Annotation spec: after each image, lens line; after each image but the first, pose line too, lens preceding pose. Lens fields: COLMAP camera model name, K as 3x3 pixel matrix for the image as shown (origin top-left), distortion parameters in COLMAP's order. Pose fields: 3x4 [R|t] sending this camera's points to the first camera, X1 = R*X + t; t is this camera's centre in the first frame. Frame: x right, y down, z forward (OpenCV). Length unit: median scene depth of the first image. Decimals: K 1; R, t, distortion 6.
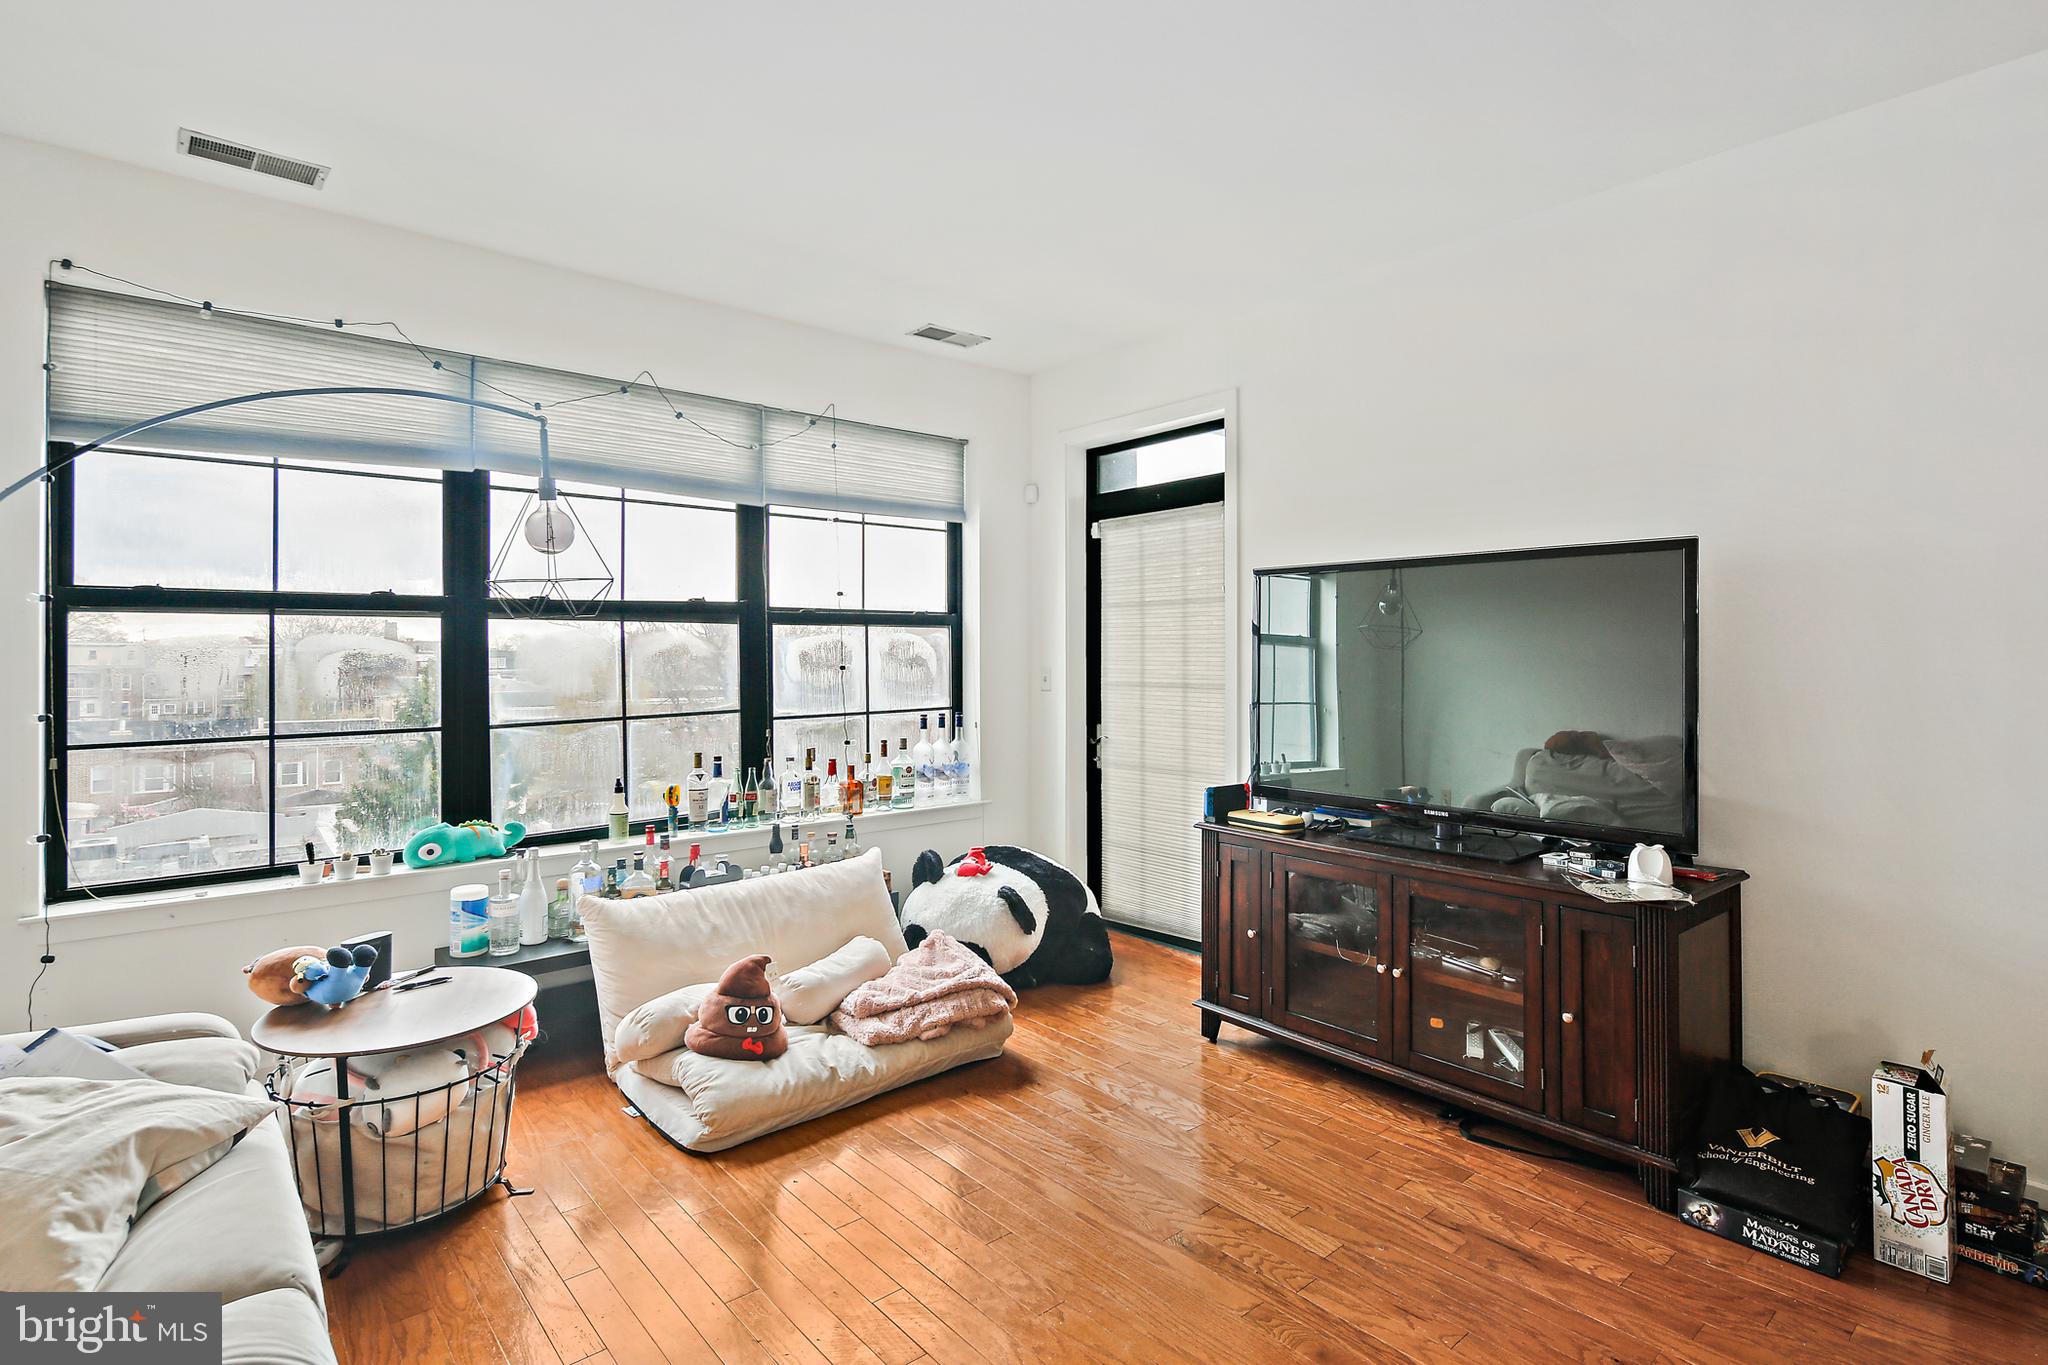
lens RADIAL K [[1009.8, 0, 1028.4], [0, 1009.8, 641.2], [0, 0, 1]] dist [0.001942, -0.001100]
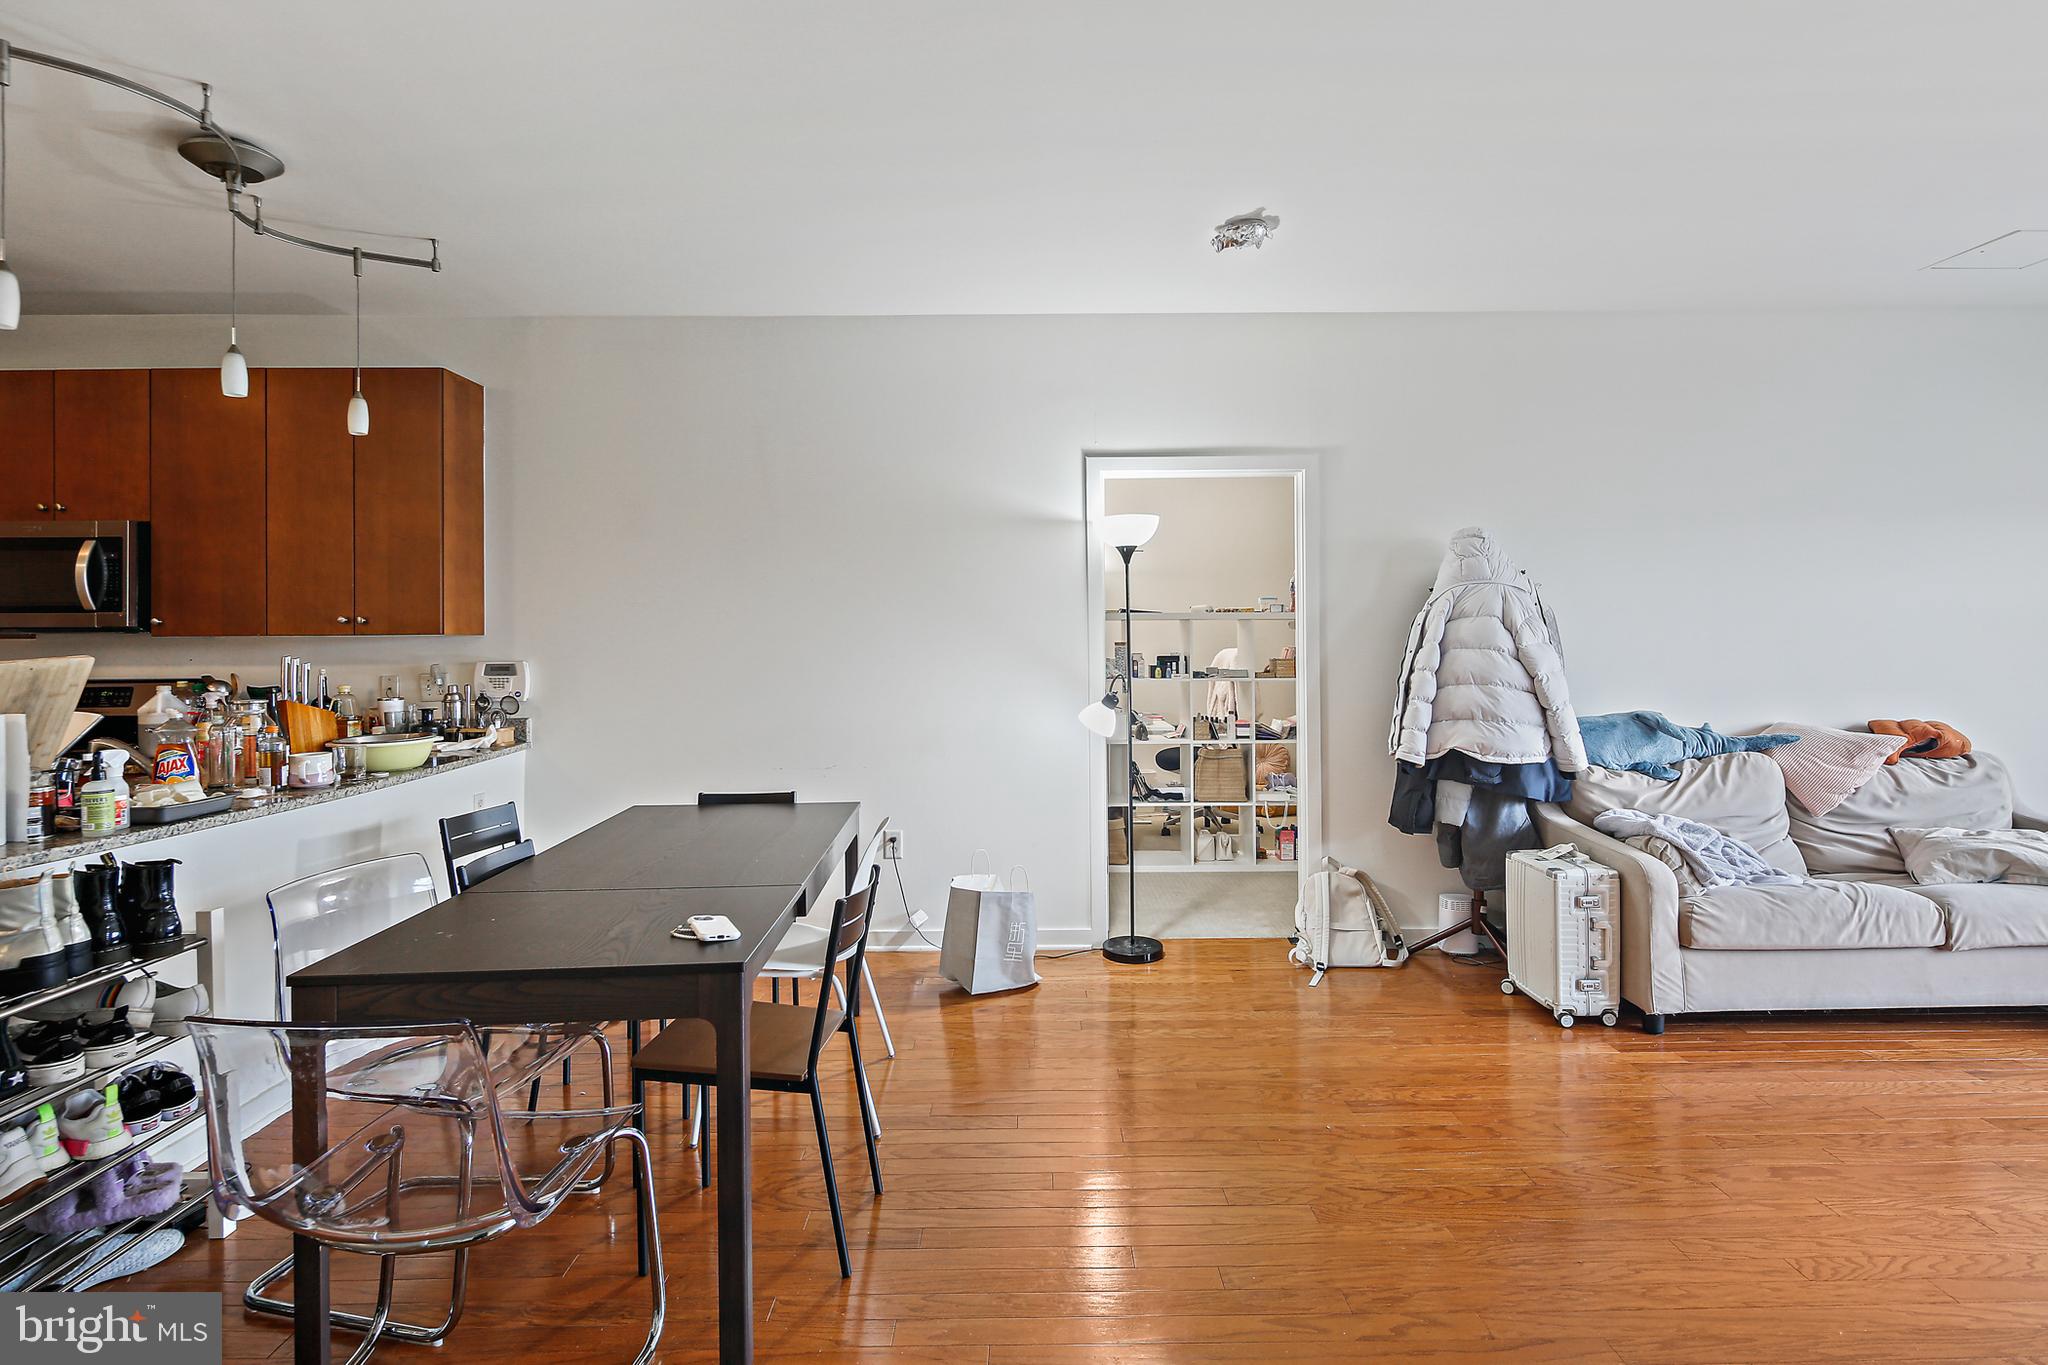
lens RADIAL K [[1007.5, 0, 1027.4], [0, 1007.5, 638.5], [0, 0, 1]] dist [0.003892, -0.000137]
pose [[-0.648865, 0.002044, -0.760901, 0.944081], [0.017439, 0.999774, -0.012185, 0.006574], [0.760704, -0.021176, -0.648754, 0.361537]]
